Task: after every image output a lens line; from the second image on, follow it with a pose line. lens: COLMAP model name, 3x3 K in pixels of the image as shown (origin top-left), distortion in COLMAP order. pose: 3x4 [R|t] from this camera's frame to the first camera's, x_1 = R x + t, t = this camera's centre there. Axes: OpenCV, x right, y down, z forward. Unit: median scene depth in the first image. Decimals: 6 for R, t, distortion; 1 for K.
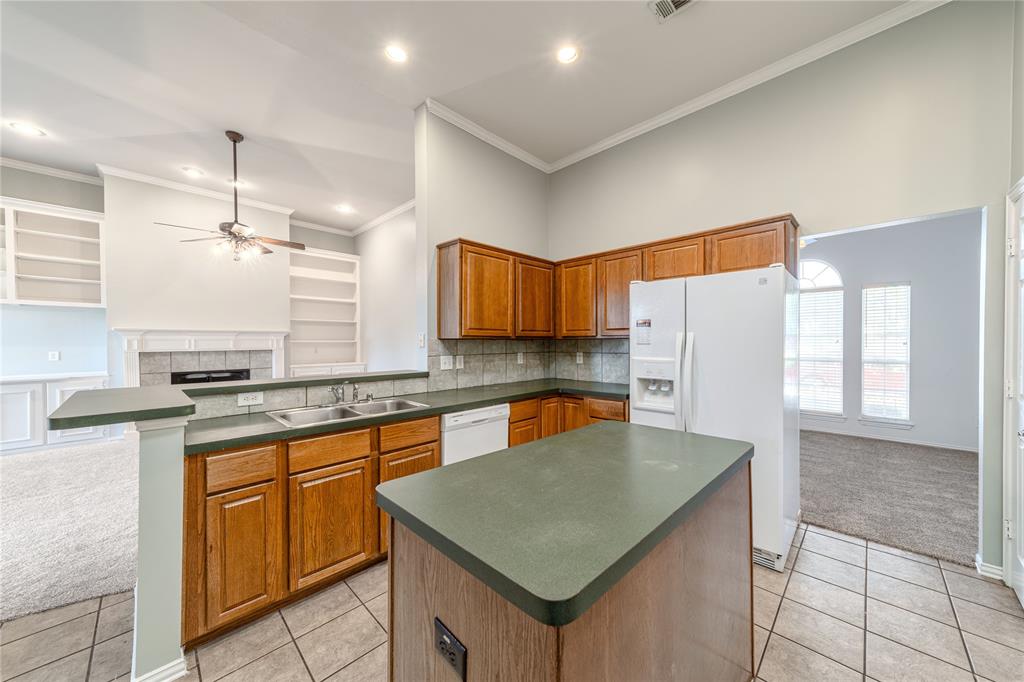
lens RADIAL K [[358.6, 0, 517.6], [0, 358.6, 346.0], [0, 0, 1]] dist [0.007946, 0.000613]
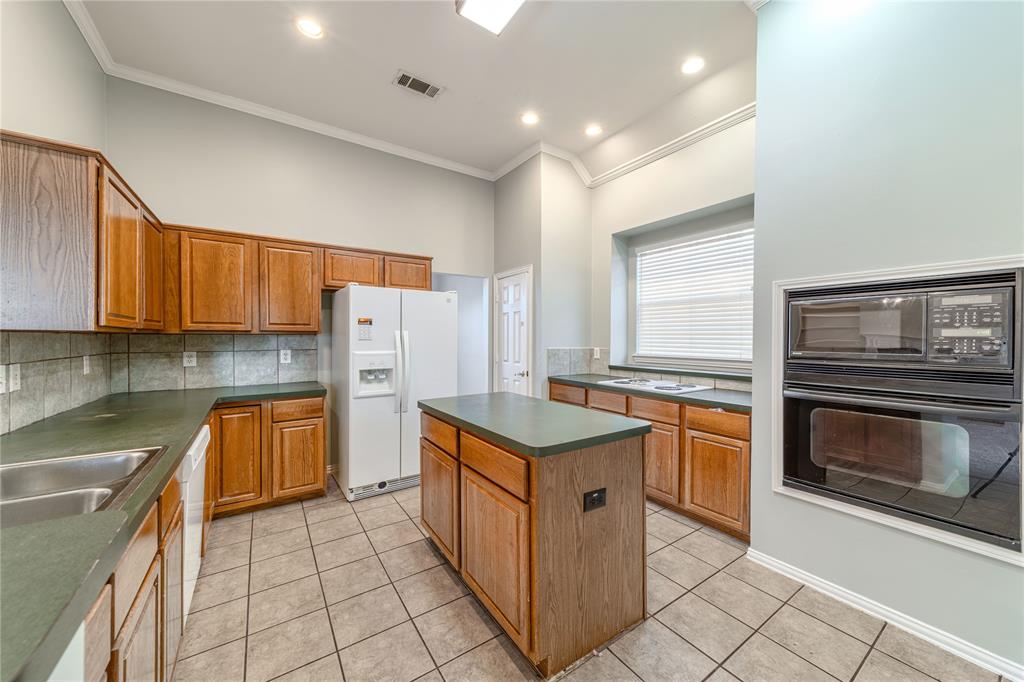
lens RADIAL K [[358.6, 0, 515.7], [0, 358.6, 339.5], [0, 0, 1]] dist [0.007946, 0.000613]
pose [[0.207870, 0.000249, 0.978156, -0.459375], [0.008937, 0.999958, -0.002154, 0.000082], [-0.978116, 0.009189, 0.207859, 0.214924]]
